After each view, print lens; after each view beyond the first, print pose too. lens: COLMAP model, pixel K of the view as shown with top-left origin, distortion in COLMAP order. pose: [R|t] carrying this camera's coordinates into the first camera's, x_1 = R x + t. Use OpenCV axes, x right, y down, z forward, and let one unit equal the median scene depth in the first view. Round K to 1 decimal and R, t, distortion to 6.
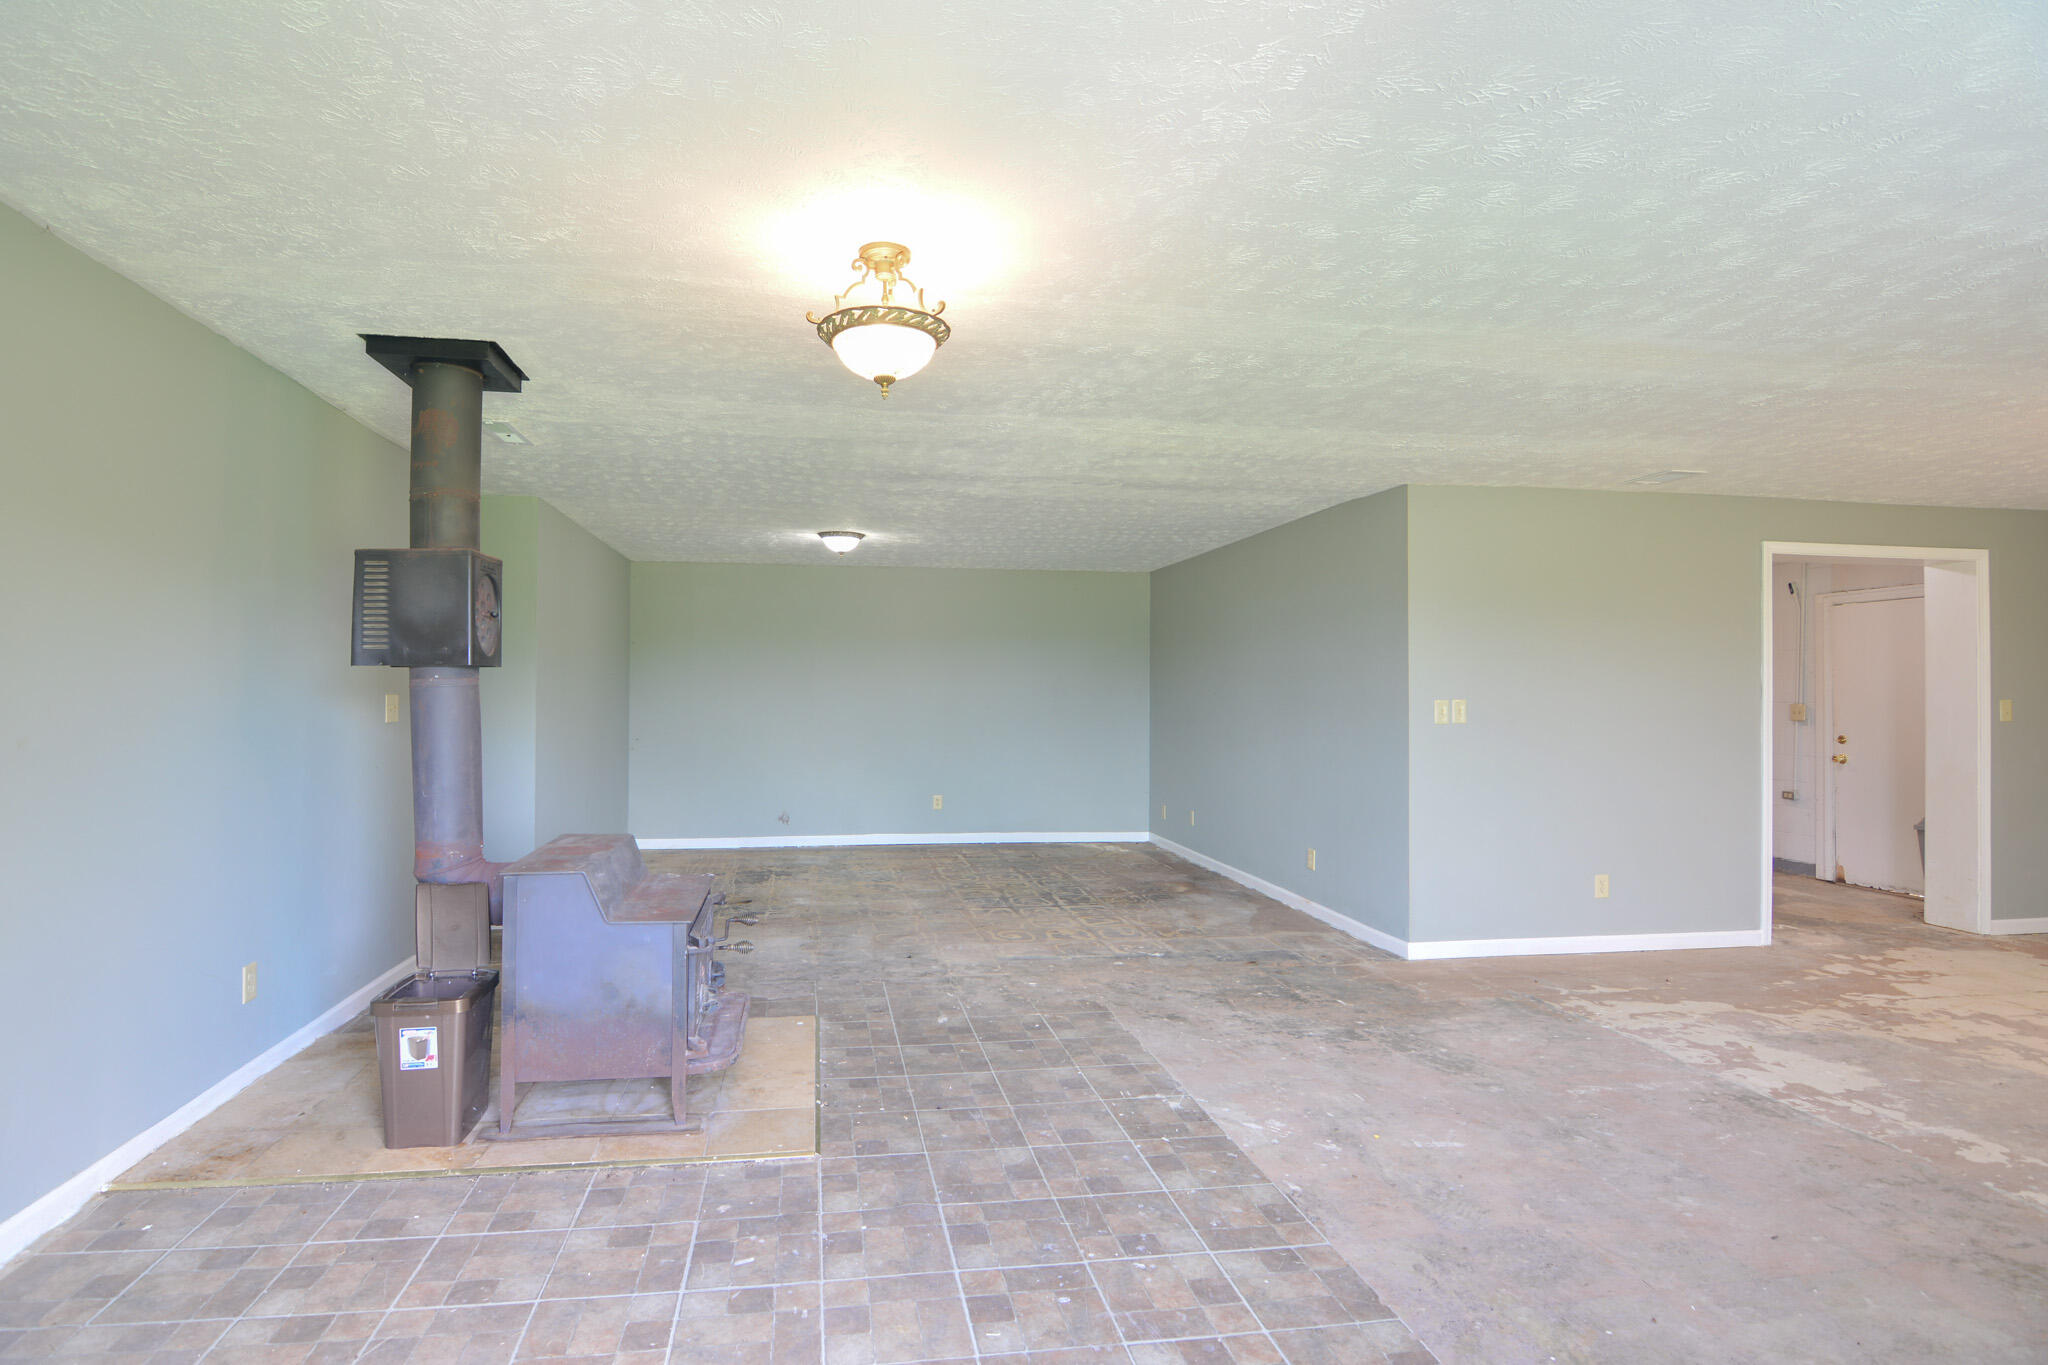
lens RADIAL K [[1021.7, 0, 976.8], [0, 1021.7, 680.4], [0, 0, 1]] dist [-0.004855, -0.008185]
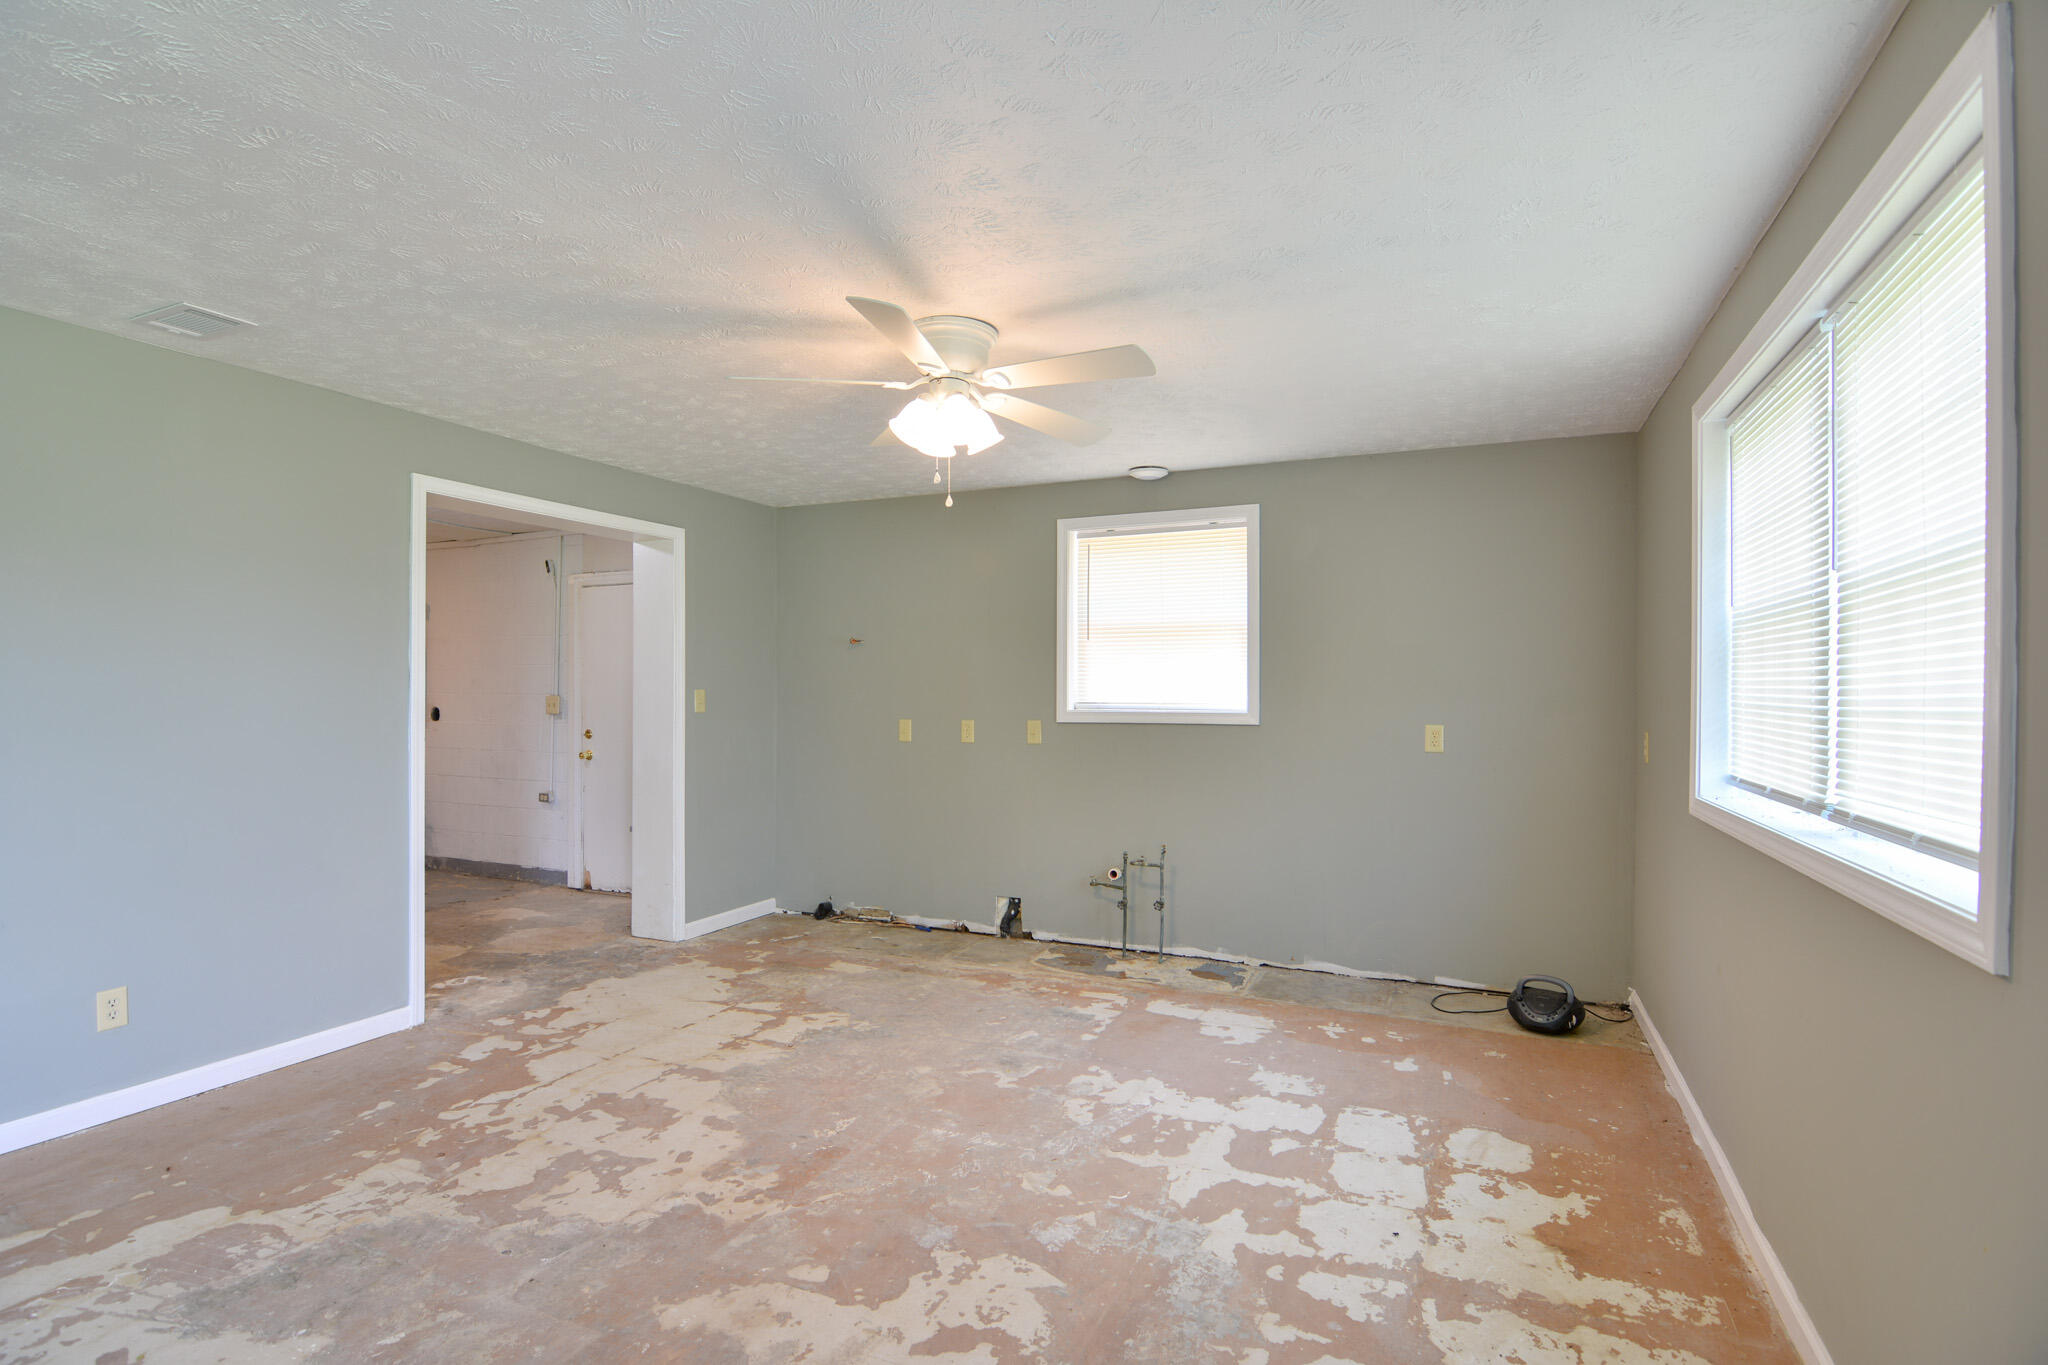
lens RADIAL K [[987.1, 0, 1017.5], [0, 987.1, 692.5], [0, 0, 1]] dist [-0.004039, -0.010184]
pose [[0.543968, -0.006988, 0.839077, 0.568021], [-0.009098, 0.999857, 0.014226, 0.008473], [-0.839057, -0.015372, 0.543826, 0.341137]]
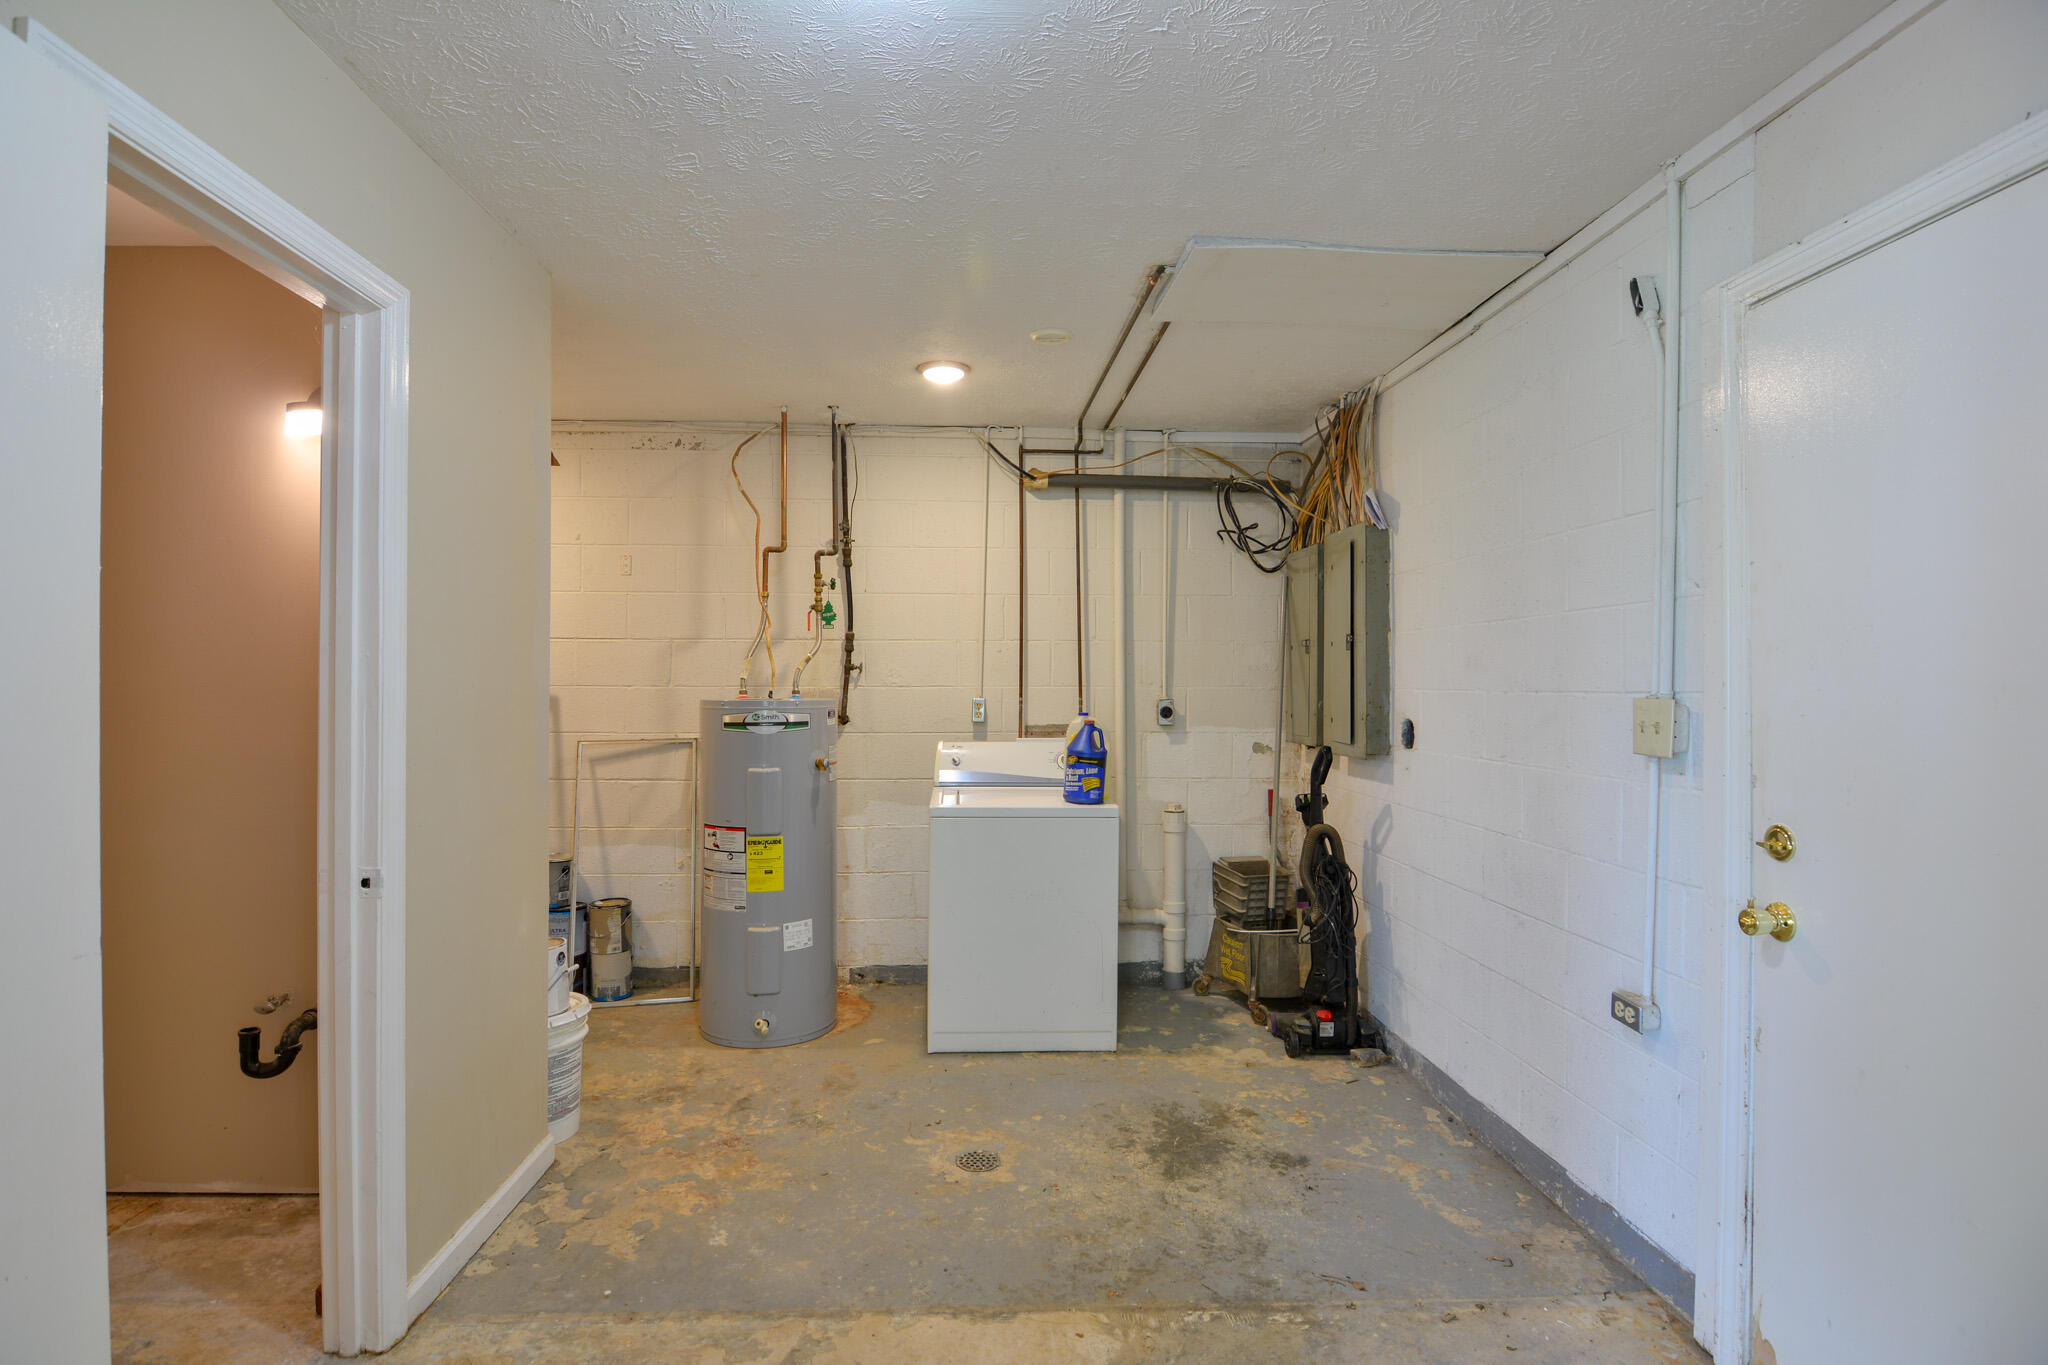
lens RADIAL K [[994.5, 0, 1028.2], [0, 994.5, 683.9], [0, 0, 1]] dist [-0.013890, -0.006369]
pose [[0.996748, -0.002466, -0.080547, 1.240664], [0.003084, 0.999967, 0.007558, 0.031611], [0.080525, -0.007782, 0.996722, 1.342291]]
